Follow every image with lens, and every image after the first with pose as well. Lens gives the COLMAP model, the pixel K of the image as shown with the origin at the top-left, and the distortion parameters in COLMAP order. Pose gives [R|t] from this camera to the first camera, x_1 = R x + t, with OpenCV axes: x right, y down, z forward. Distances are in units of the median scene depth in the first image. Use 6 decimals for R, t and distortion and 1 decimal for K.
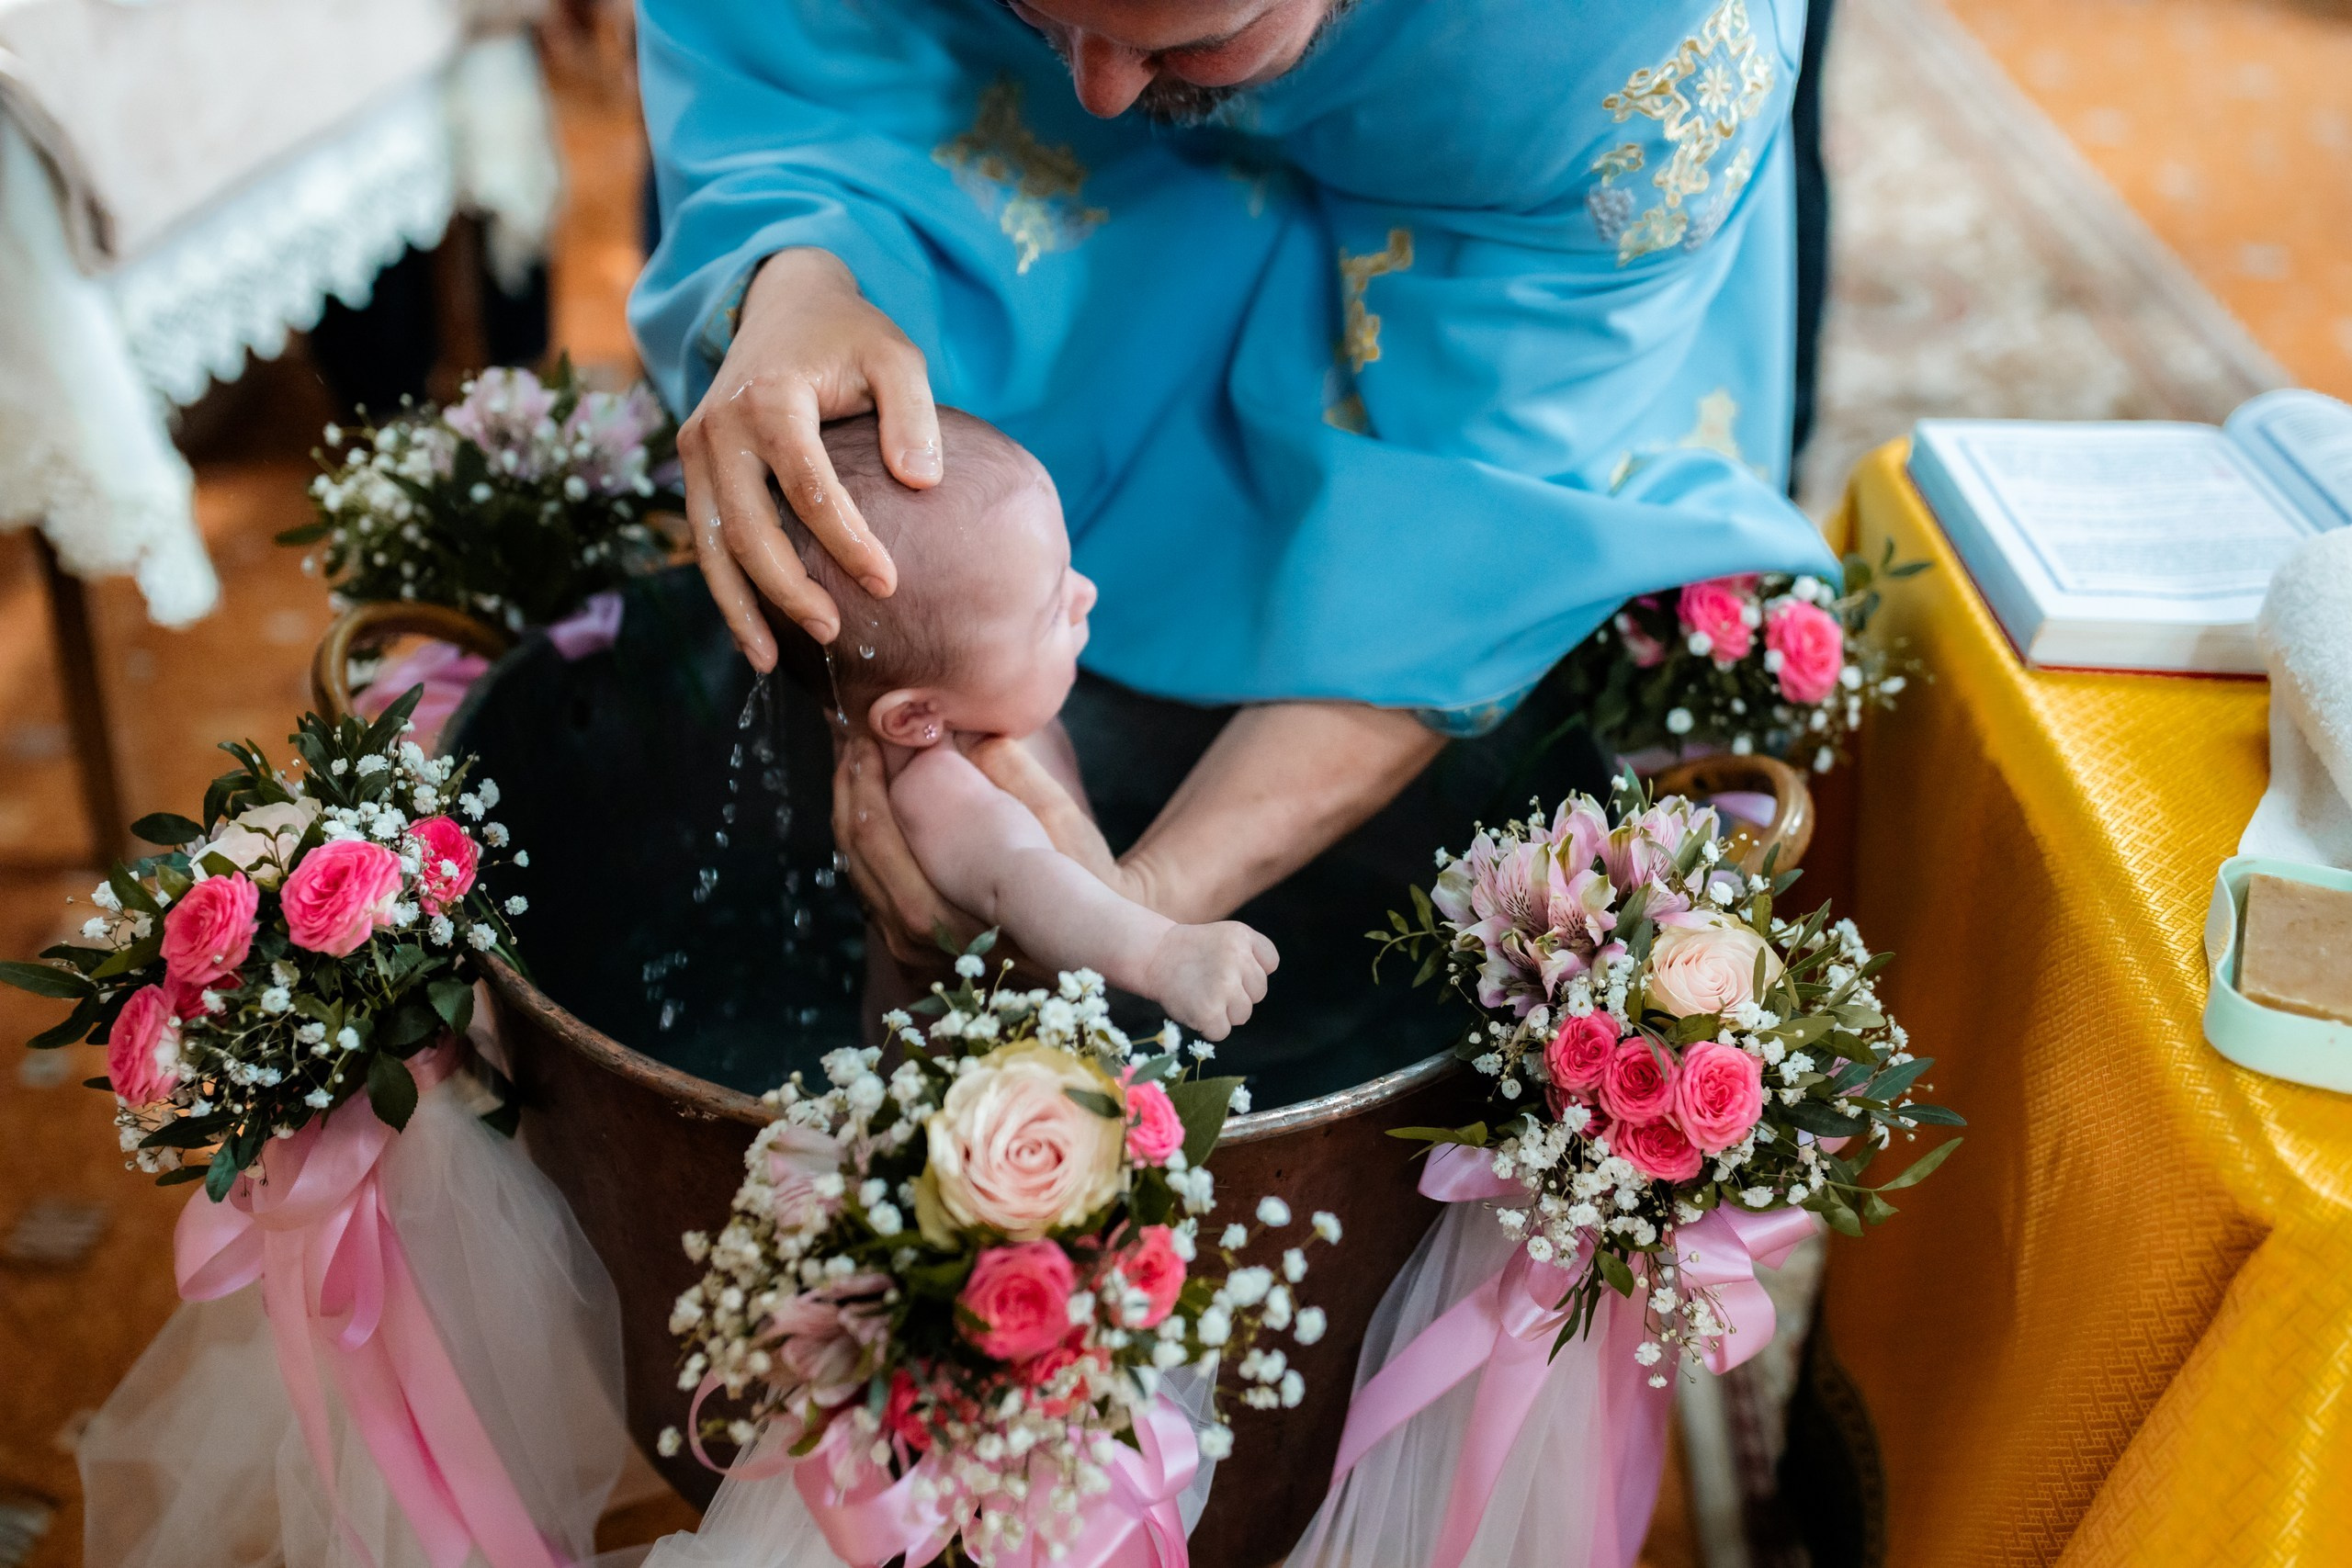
lens RADIAL K [[2252.8, 0, 1221.3], [0, 2252.8, 852.9], [0, 0, 1]] dist [0.003789, 0.000000]
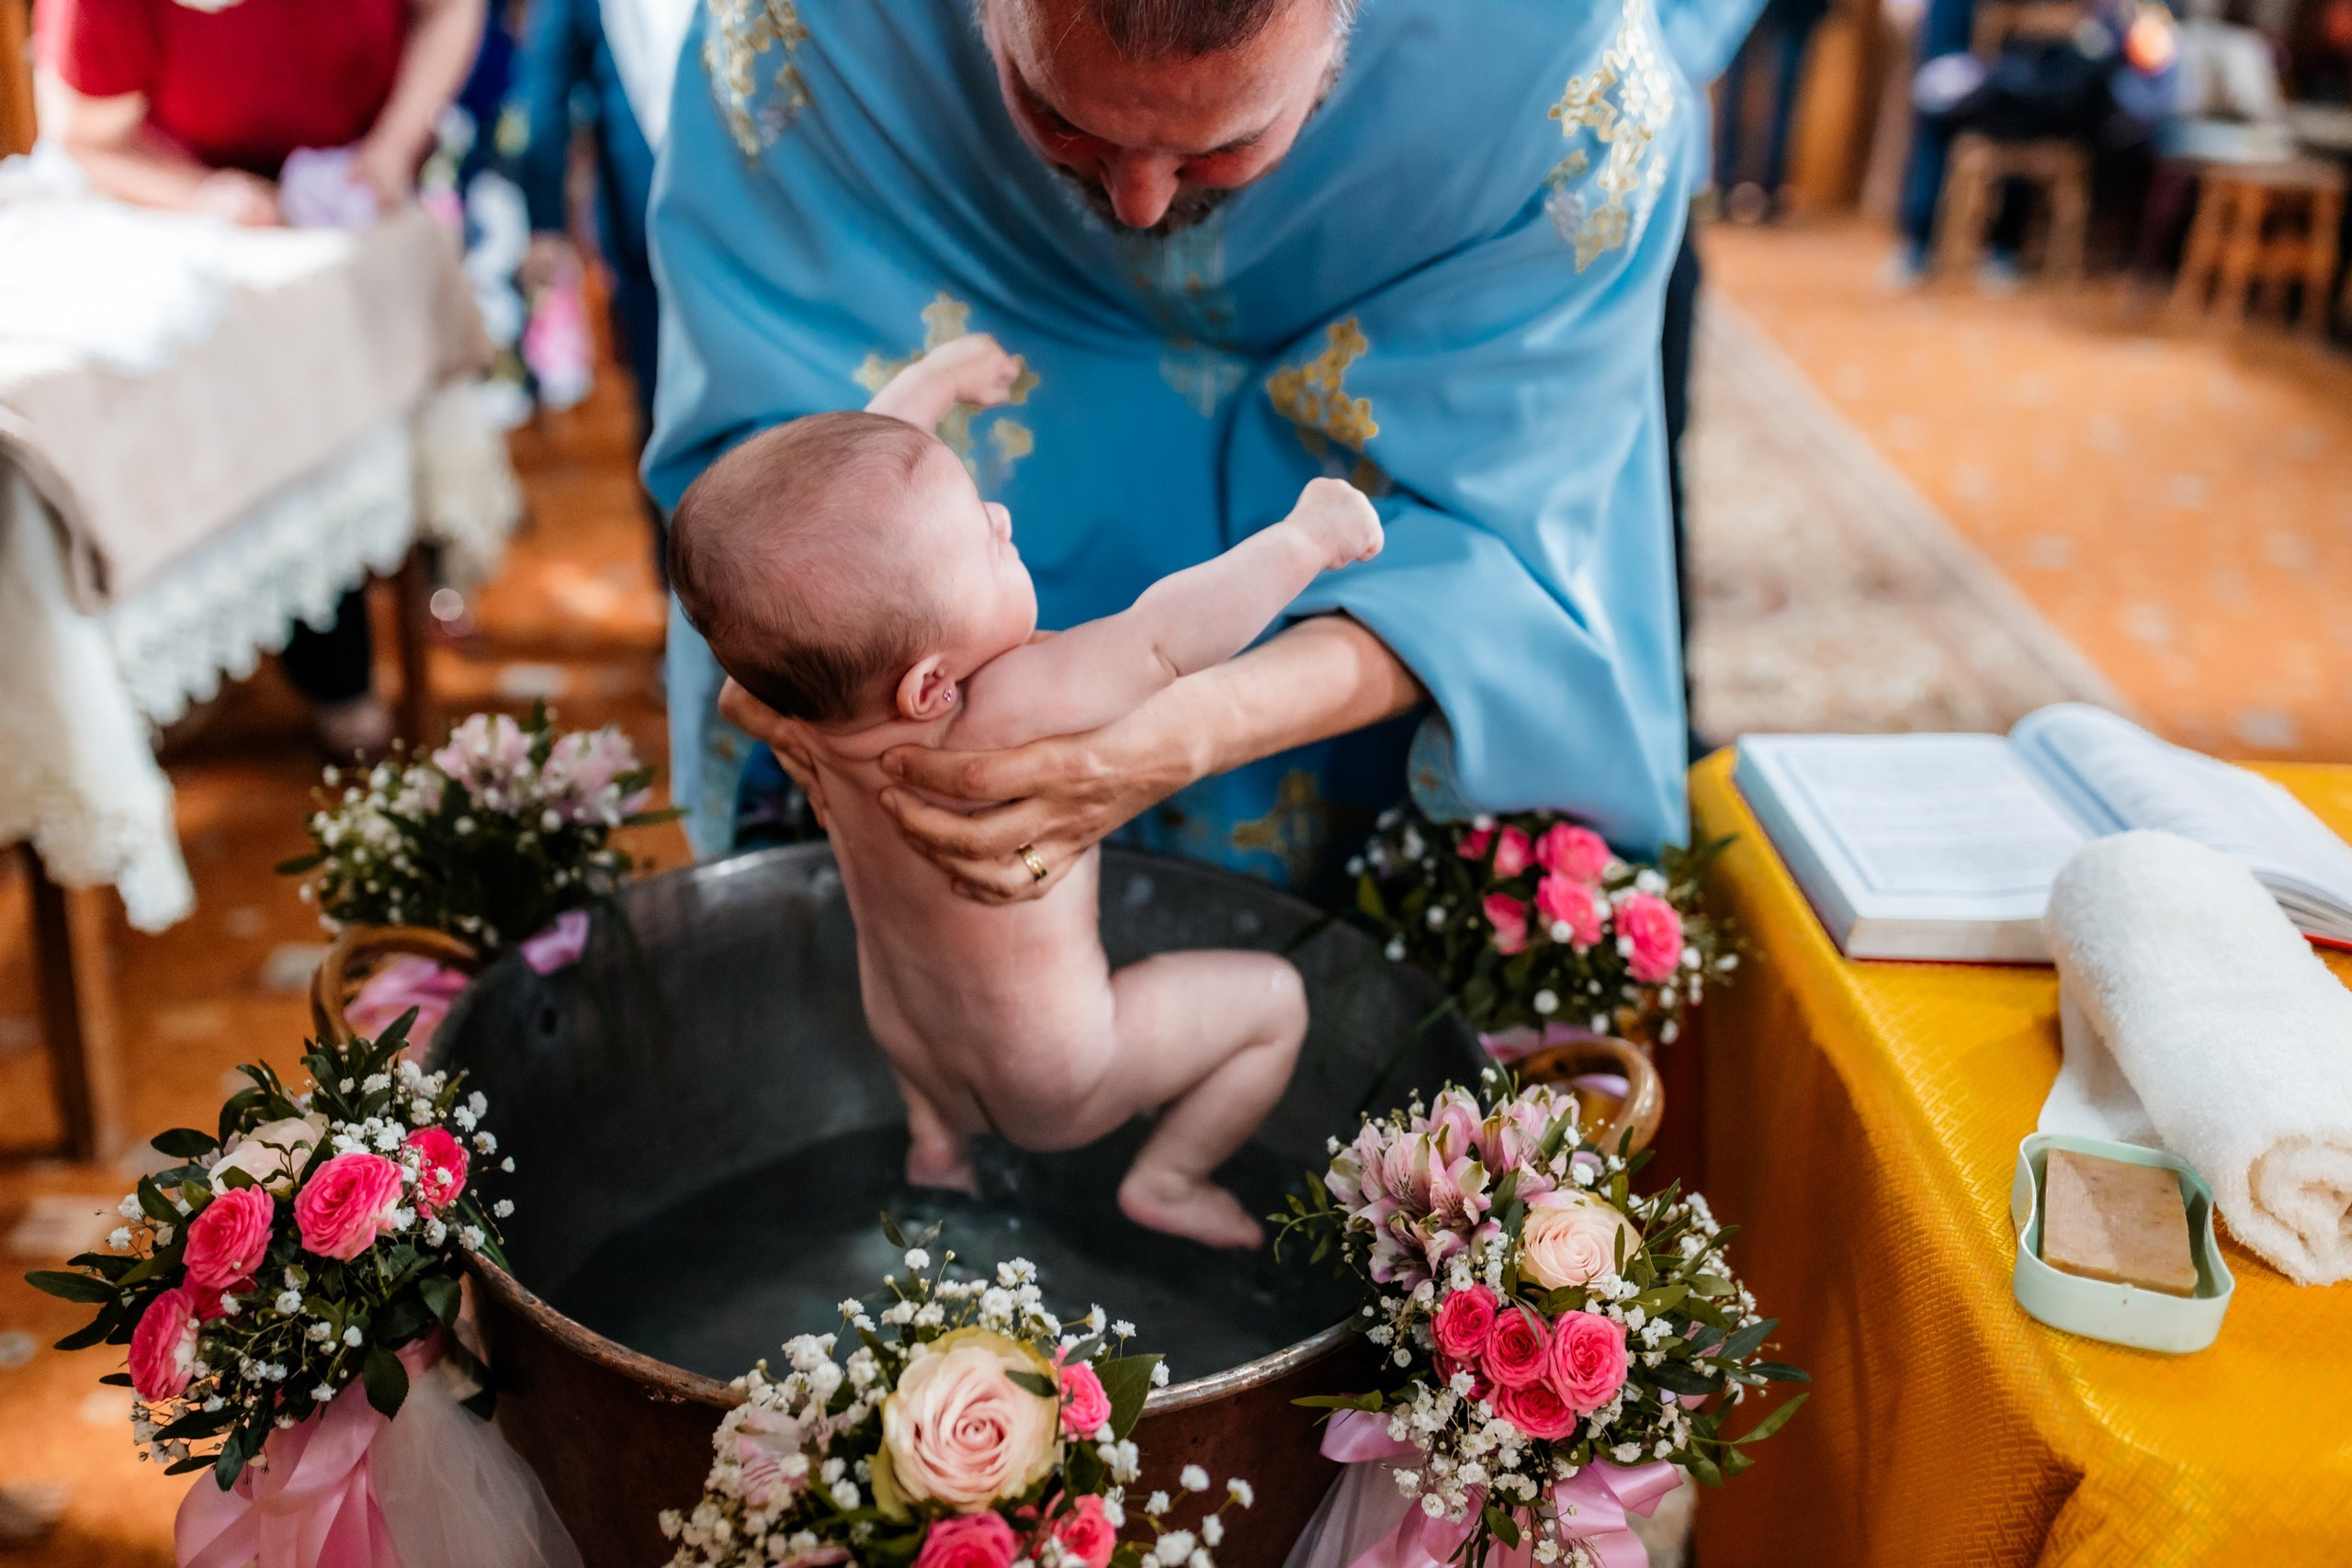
lens RADIAL K [[2252.8, 0, 1151.7], [0, 2252.8, 780.2], [0, 0, 1]] dist [0.003789, 0.000000]
pose [[0.999546, -0.015210, 0.026000, -0.019326], [0.018424, 0.991574, -0.128226, -0.037480], [-0.023831, 0.128647, 0.991404, -0.135377]]
